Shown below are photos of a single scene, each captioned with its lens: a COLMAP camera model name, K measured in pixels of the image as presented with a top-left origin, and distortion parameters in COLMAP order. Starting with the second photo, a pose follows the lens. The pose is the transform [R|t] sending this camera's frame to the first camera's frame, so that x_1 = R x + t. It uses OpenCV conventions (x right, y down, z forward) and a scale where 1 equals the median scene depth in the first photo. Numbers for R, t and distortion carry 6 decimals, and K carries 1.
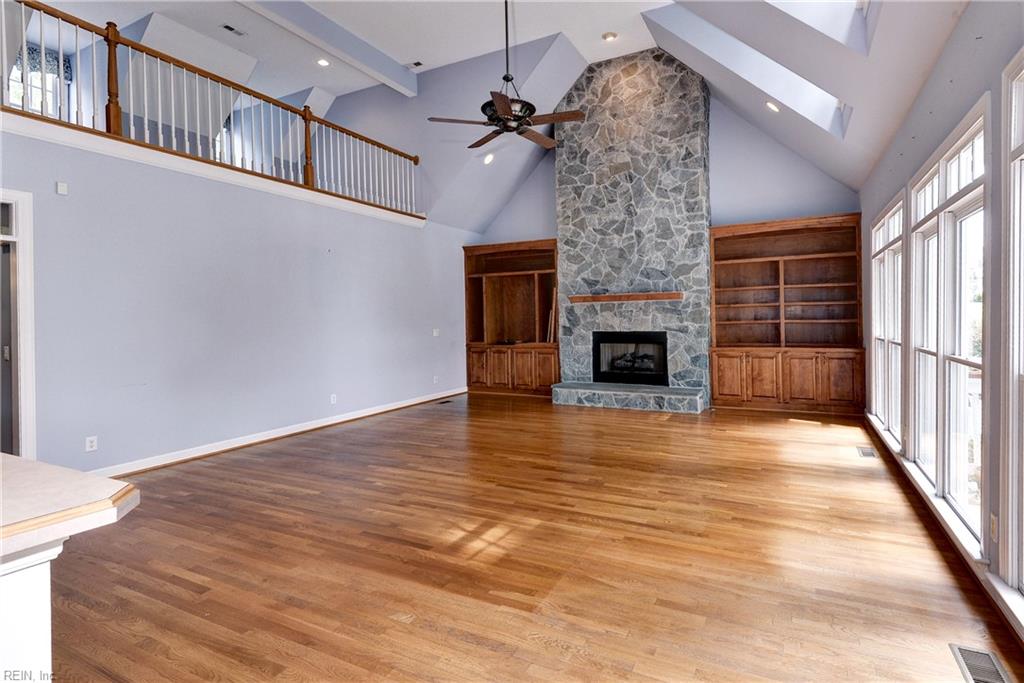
lens RADIAL K [[466.3, 0, 534.6], [0, 466.3, 319.0], [0, 0, 1]] dist [-0.000458, -0.000345]
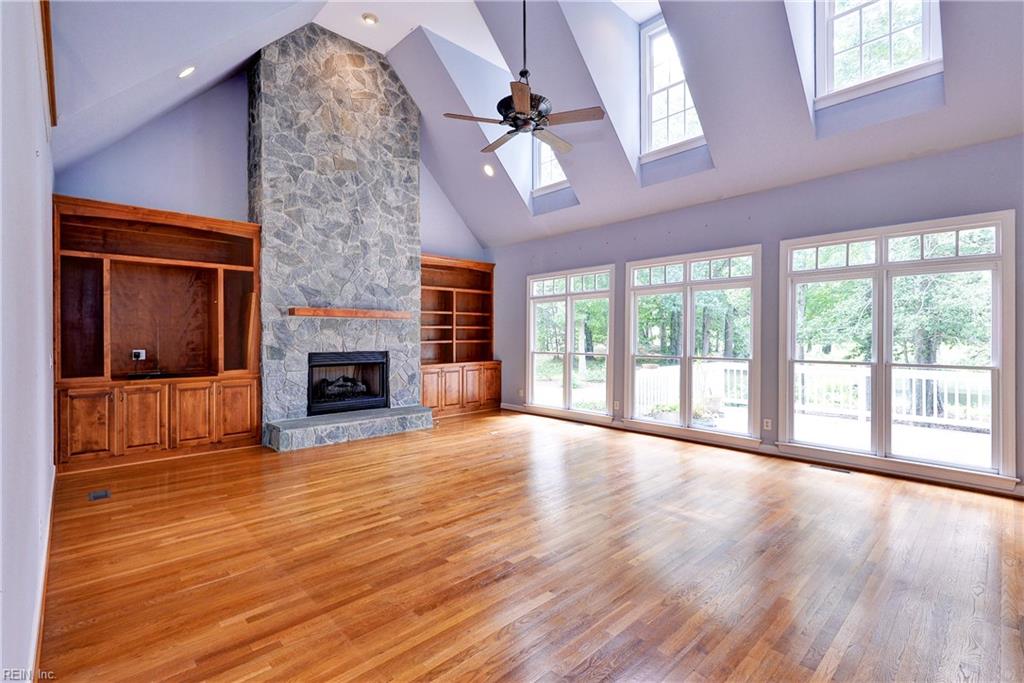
lens RADIAL K [[479.0, 0, 512.0], [0, 479.0, 341.5], [0, 0, 1]] dist [-0.004970, -0.000484]
pose [[0.342524, 0.009250, 0.939463, -0.543094], [-0.000564, 0.999953, -0.009640, 0.015000], [-0.939509, 0.002772, 0.342514, 0.399520]]
